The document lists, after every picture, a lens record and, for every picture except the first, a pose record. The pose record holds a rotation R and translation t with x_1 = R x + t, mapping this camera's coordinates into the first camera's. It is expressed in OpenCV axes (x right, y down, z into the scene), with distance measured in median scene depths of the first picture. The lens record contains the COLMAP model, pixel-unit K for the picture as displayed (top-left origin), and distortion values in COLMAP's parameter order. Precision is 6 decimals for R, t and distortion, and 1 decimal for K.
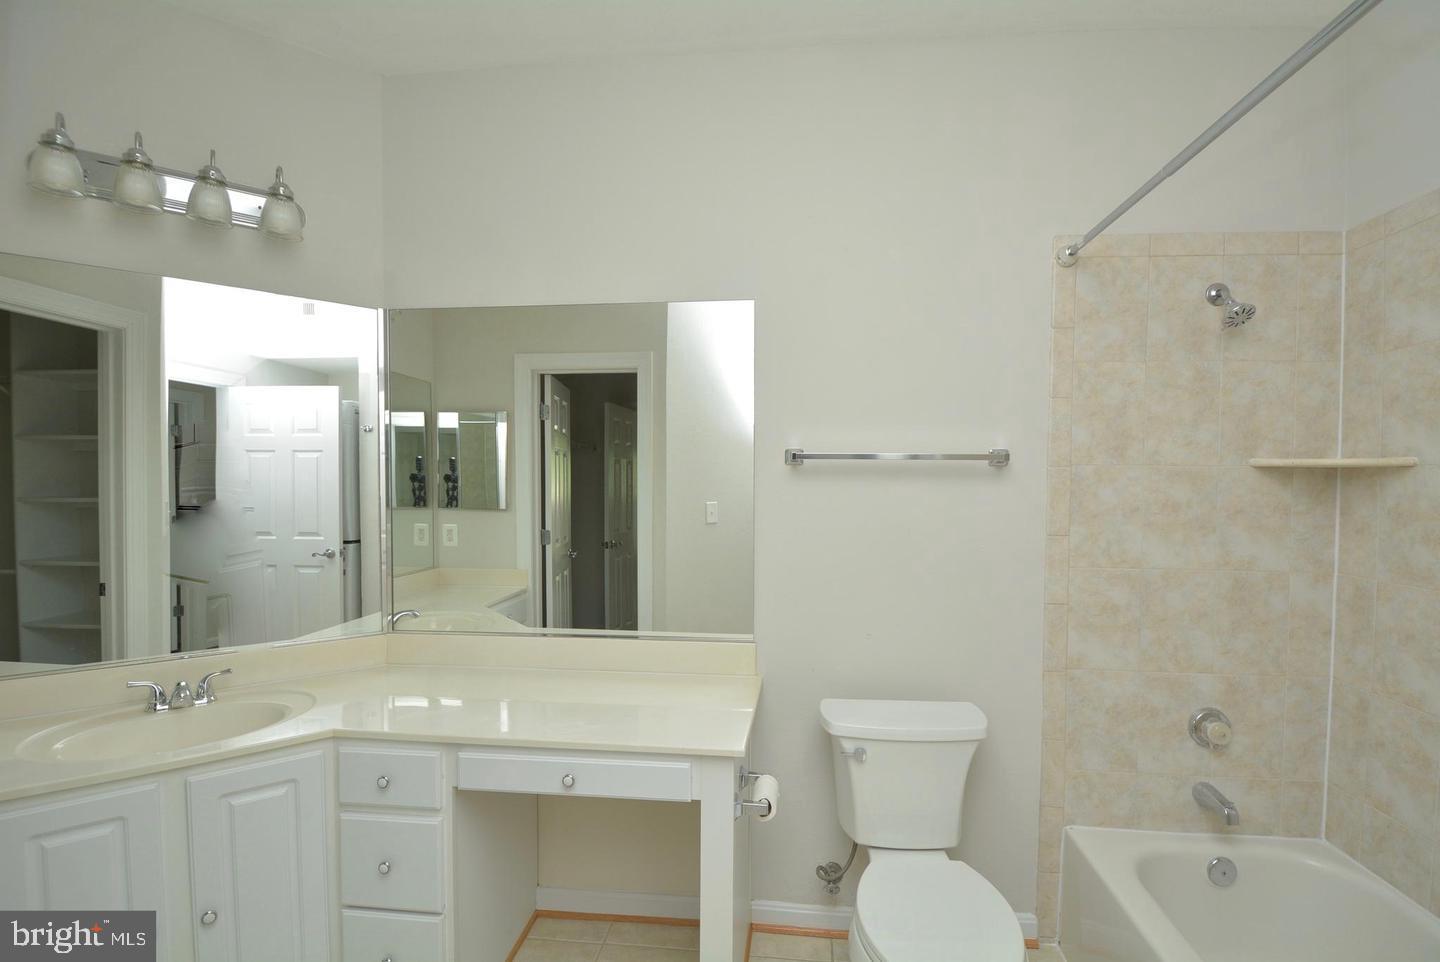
lens RADIAL K [[628.7, 0, 737.8], [0, 628.7, 501.1], [0, 0, 1]] dist [0.008666, -0.017177]
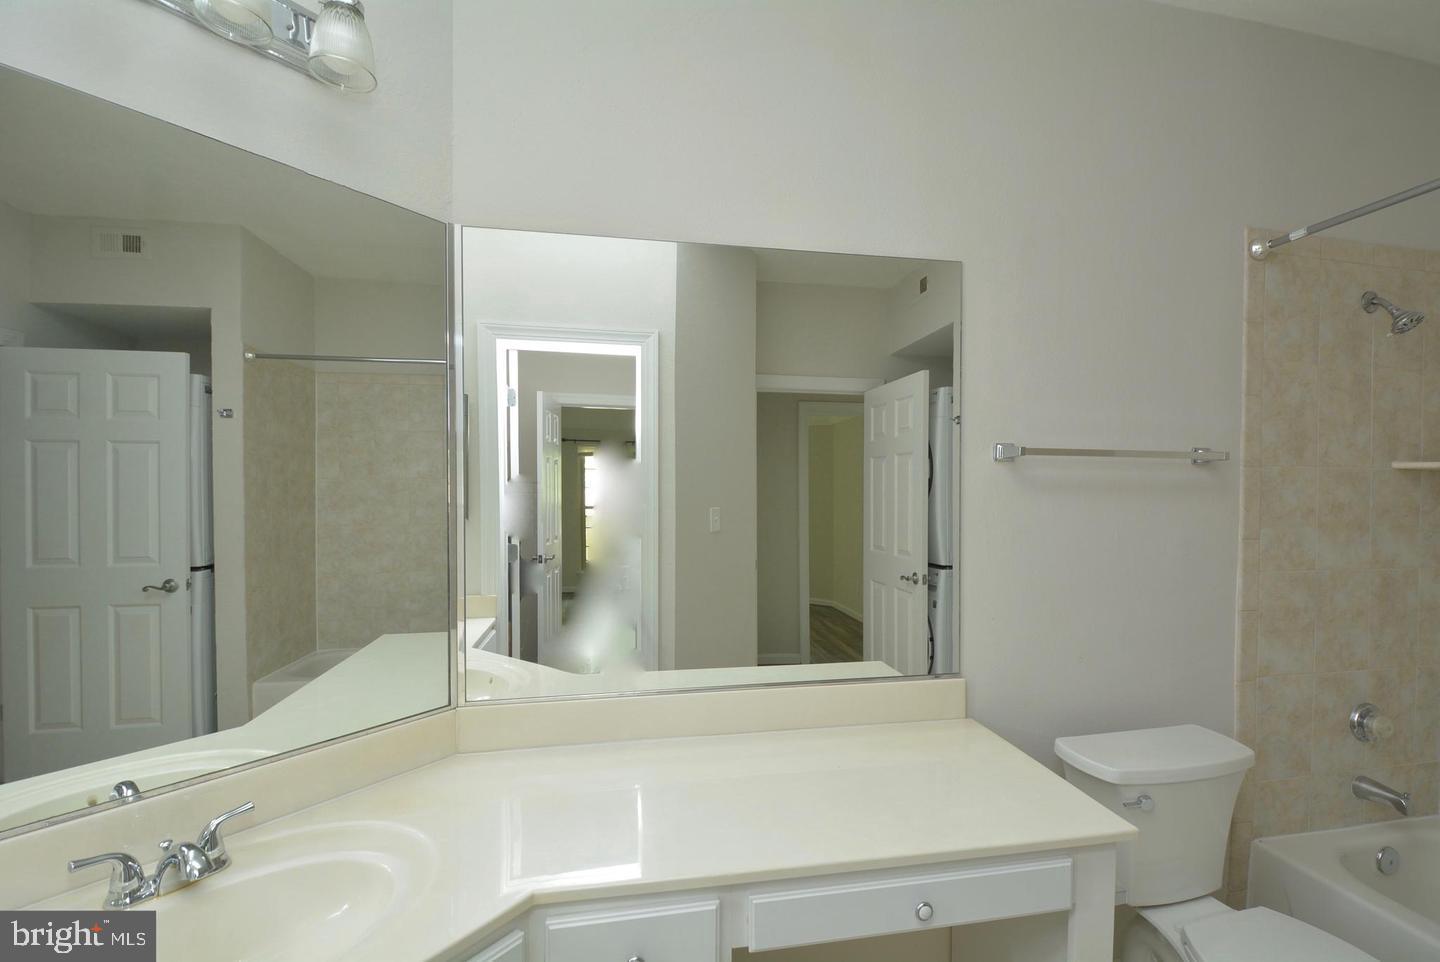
lens RADIAL K [[628.7, 0, 737.8], [0, 628.7, 501.1], [0, 0, 1]] dist [0.008666, -0.017177]
pose [[0.959731, -0.005435, 0.280868, -0.515505], [0.008513, 0.999916, -0.009742, -0.000043], [-0.280792, 0.011740, 0.959697, 0.306277]]
